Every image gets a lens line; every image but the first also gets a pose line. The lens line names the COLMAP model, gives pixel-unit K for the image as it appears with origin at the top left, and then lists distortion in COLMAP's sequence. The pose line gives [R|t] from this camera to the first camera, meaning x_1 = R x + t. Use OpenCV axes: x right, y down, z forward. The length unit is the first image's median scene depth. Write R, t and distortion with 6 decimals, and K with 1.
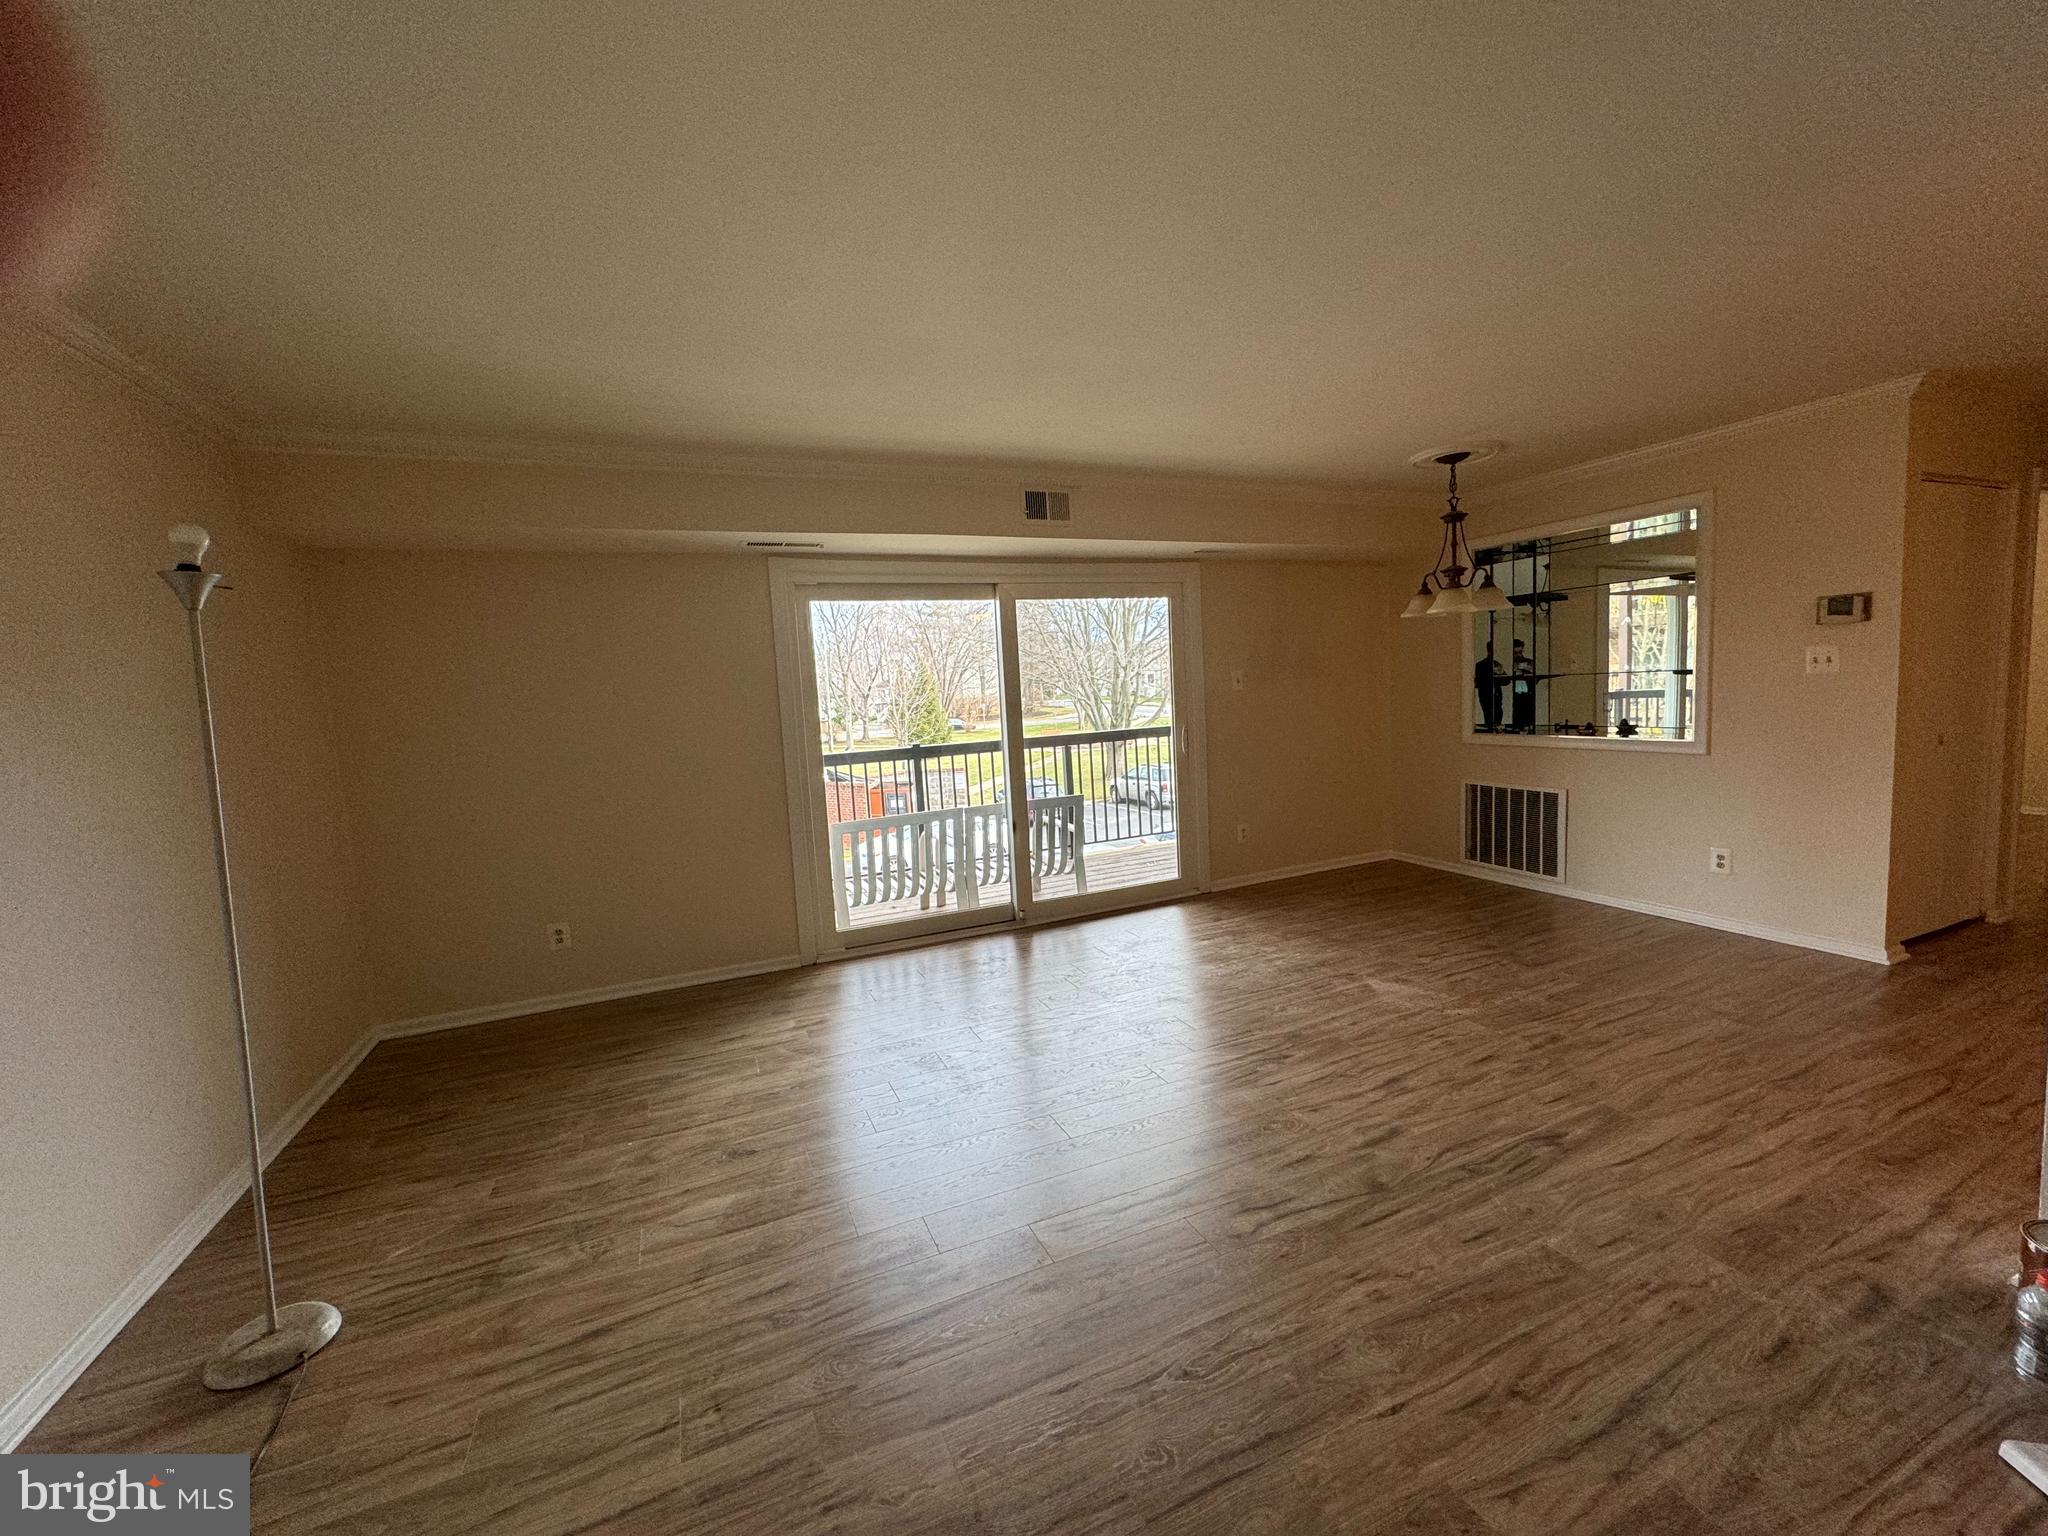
lens RADIAL K [[813.7, 0, 1026.1], [0, 813.7, 763.5], [0, 0, 1]] dist [-0.001674, 0.000076]
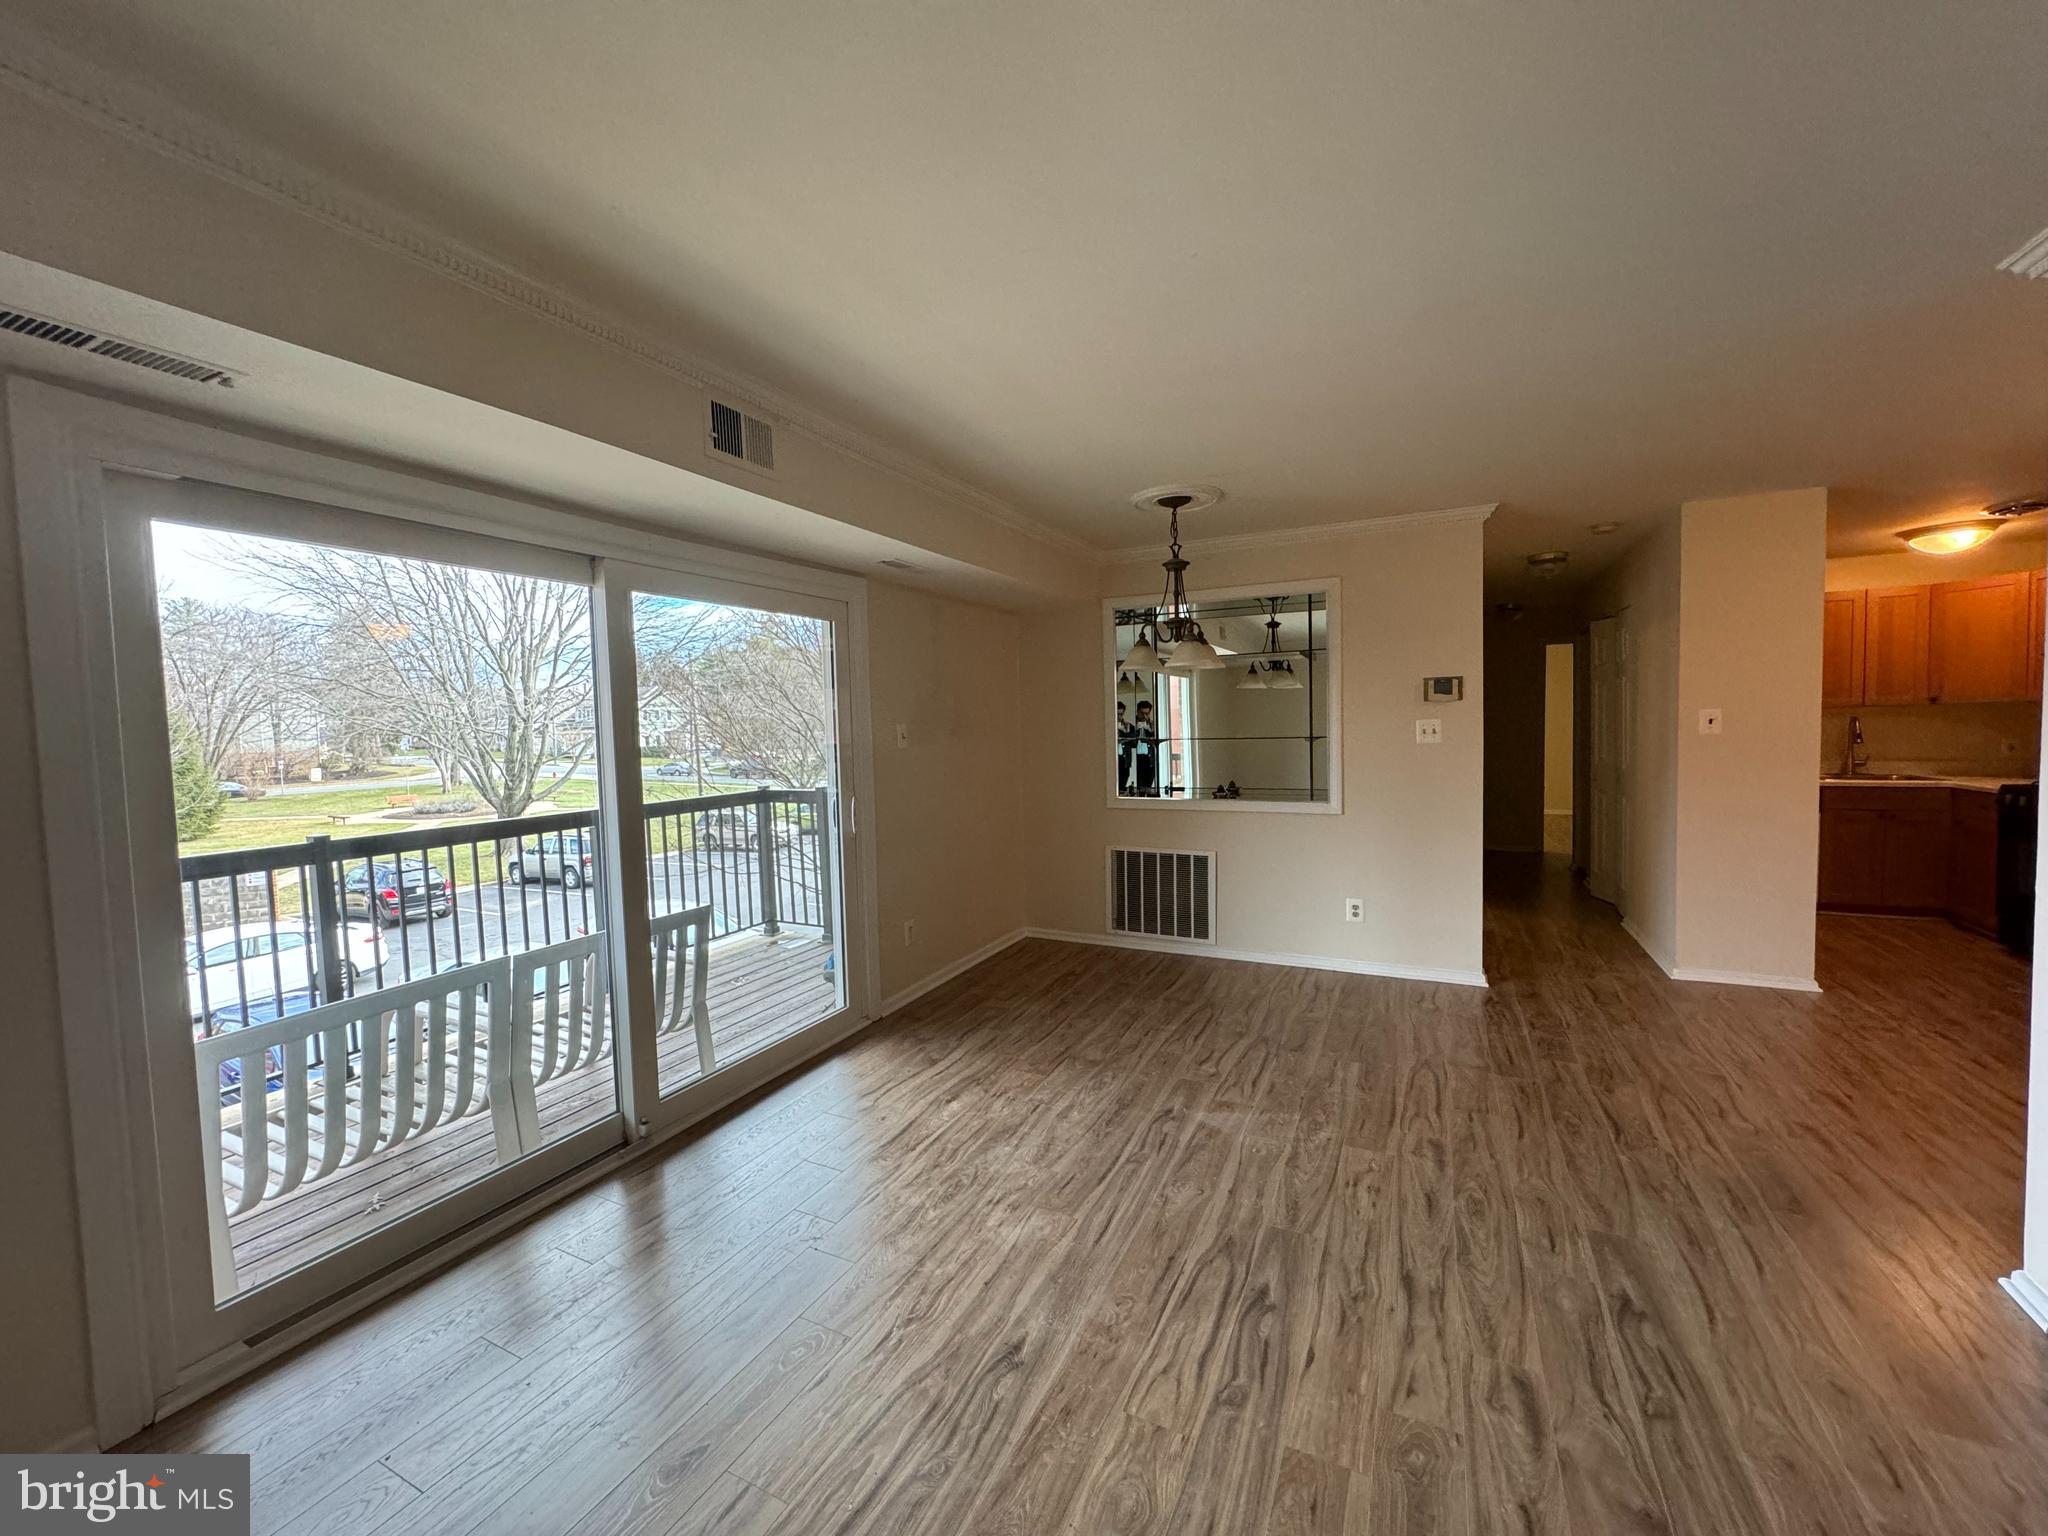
lens RADIAL K [[813.7, 0, 1019.1], [0, 813.7, 766.5], [0, 0, 1]] dist [-0.001674, 0.000076]
pose [[0.768338, 0.001201, 0.640043, -0.195599], [0.042505, 0.997695, -0.052897, -0.034715], [-0.638631, 0.067848, 0.766516, 0.422079]]
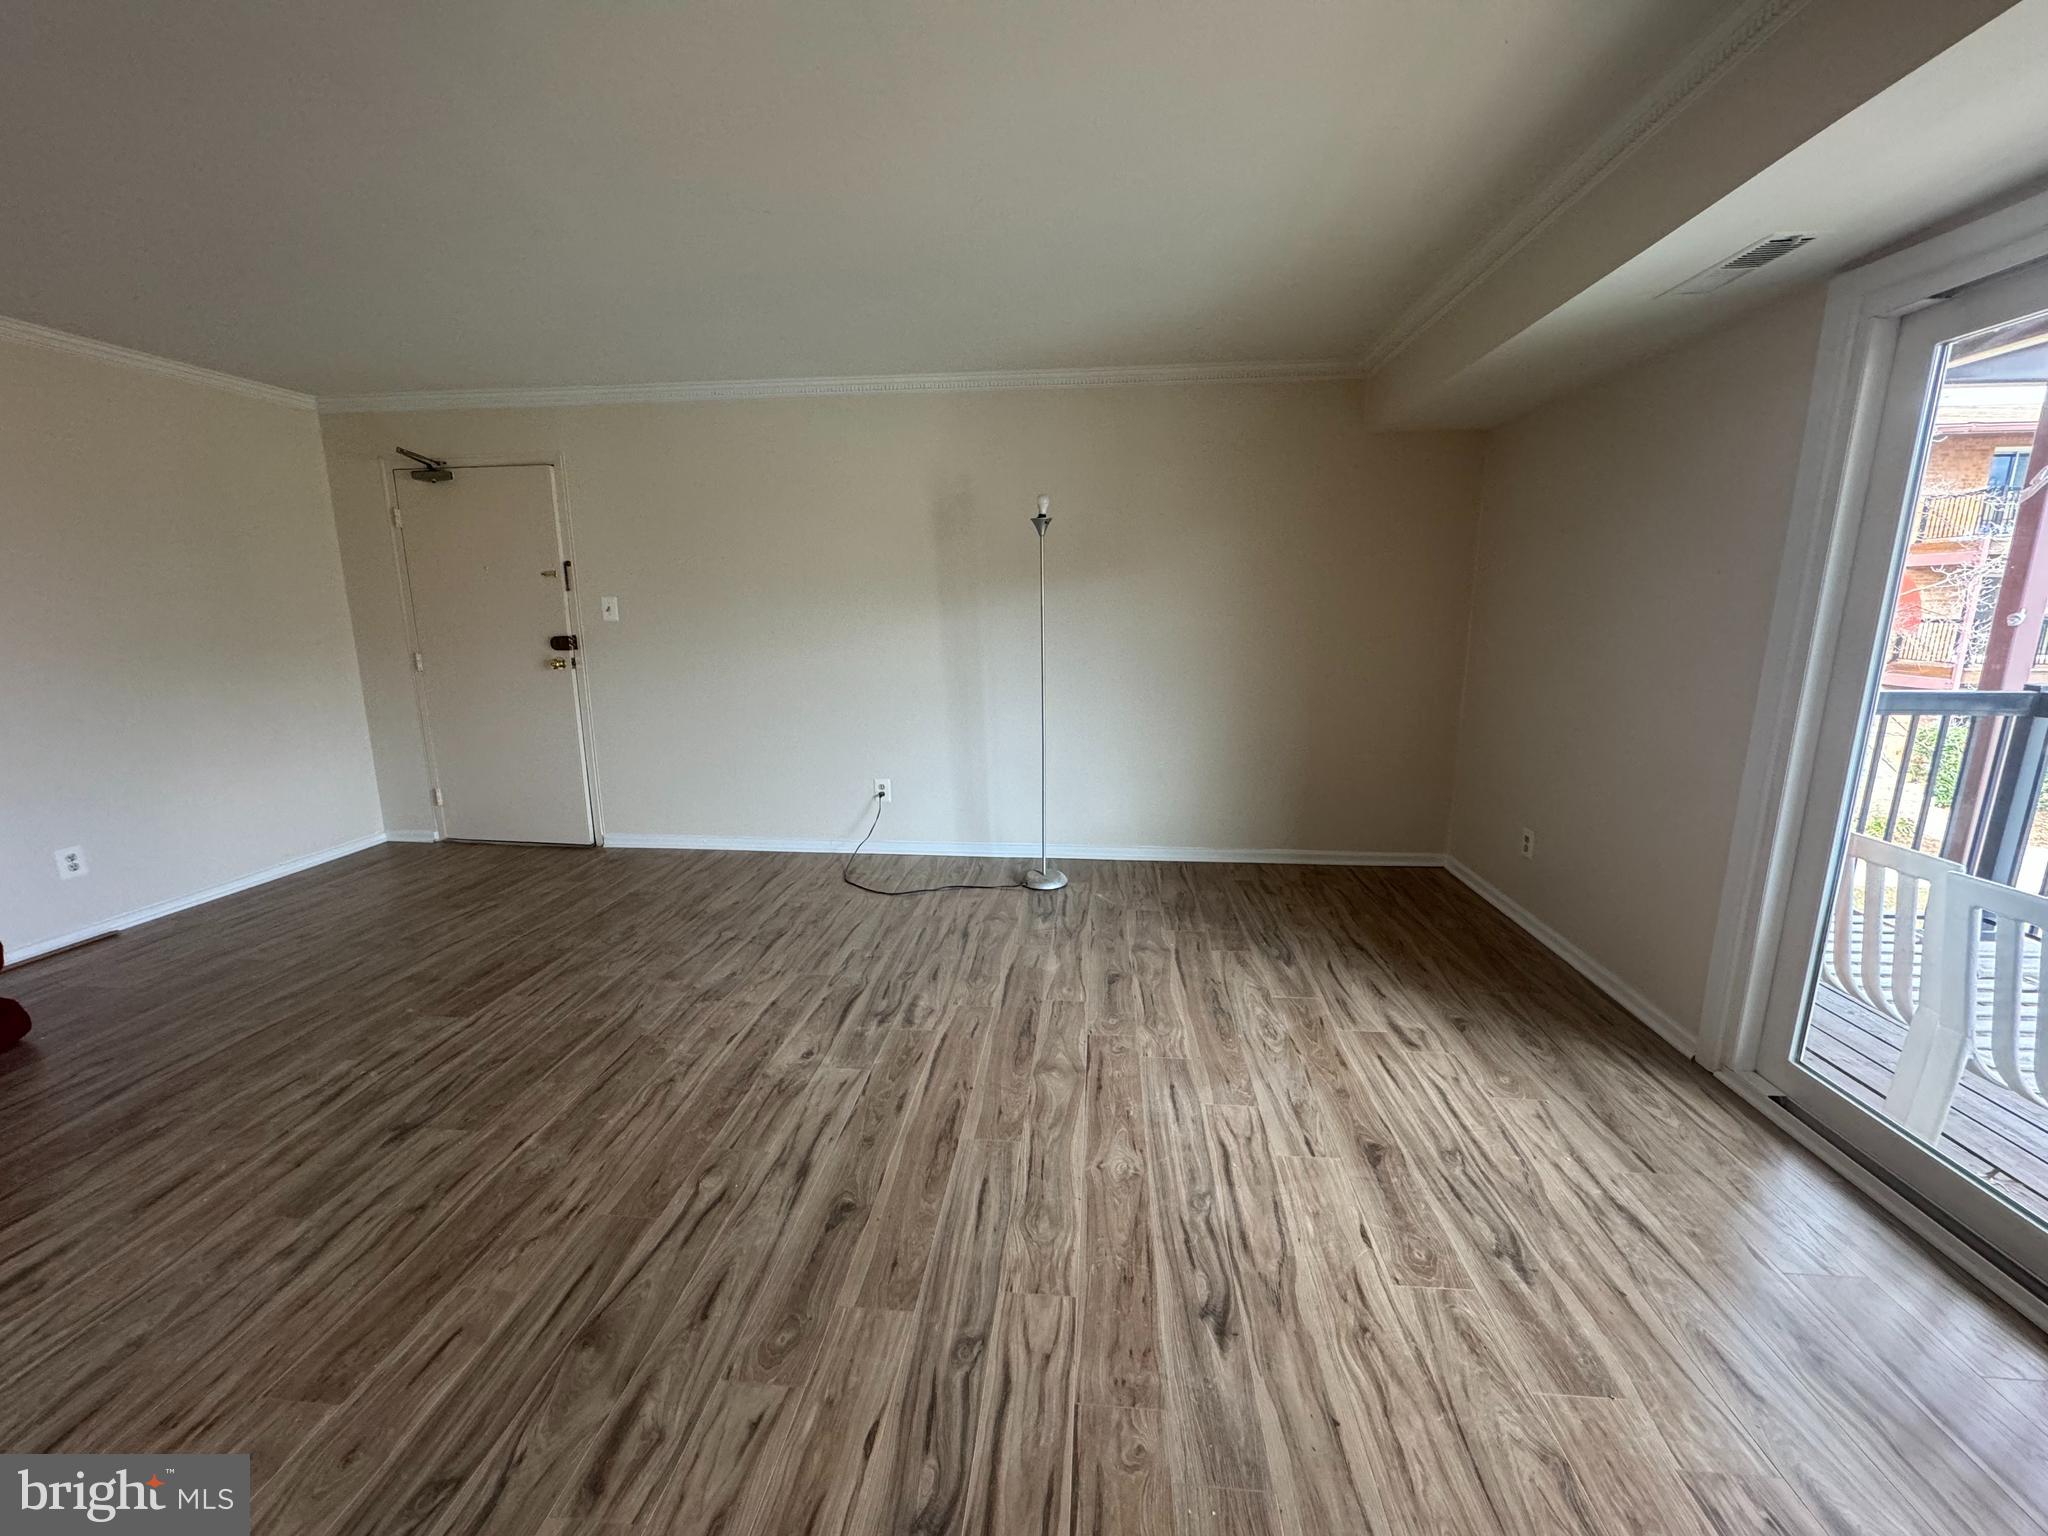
lens RADIAL K [[813.7, 0, 1017.6], [0, 813.7, 767.3], [0, 0, 1]] dist [-0.001674, 0.000076]
pose [[-0.486409, 0.227664, -0.843549, 0.392242], [-0.045573, 0.957531, 0.284705, -0.086849], [0.872542, 0.176926, -0.455377, 0.832399]]
